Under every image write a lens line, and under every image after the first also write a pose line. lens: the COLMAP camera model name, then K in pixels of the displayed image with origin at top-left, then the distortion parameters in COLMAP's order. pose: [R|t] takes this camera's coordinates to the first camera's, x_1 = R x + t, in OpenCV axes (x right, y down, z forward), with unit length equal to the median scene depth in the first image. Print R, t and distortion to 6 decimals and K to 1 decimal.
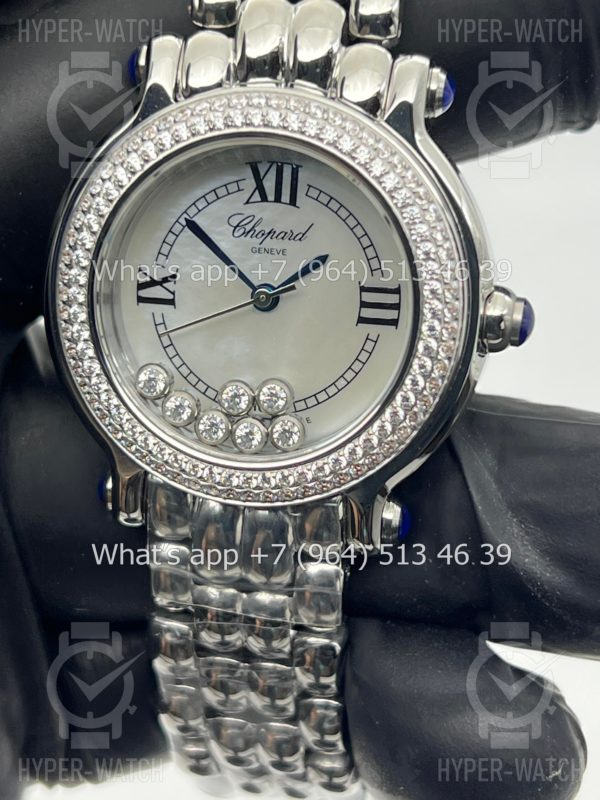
lens RADIAL K [[1843.6, 0, 300.0], [0, 1843.6, 400.0], [0, 0, 1]] dist [0.206151, 0.069736]
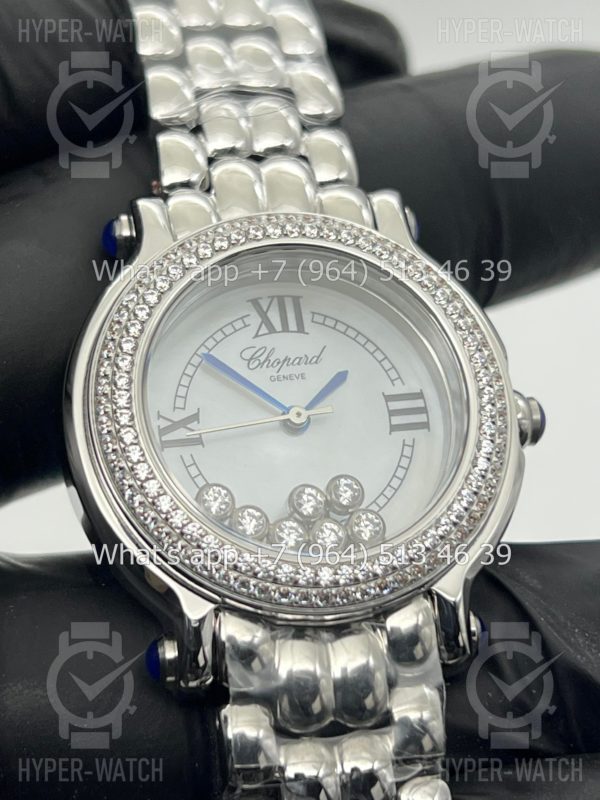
lens RADIAL K [[1843.6, 0, 300.0], [0, 1843.6, 400.0], [0, 0, 1]] dist [0.206151, 0.069736]
pose [[0.912150, -0.071448, 0.403580, -0.412675], [0.255010, 0.869811, -0.422373, 0.350199], [-0.320860, 0.488184, 0.811619, 0.207616]]
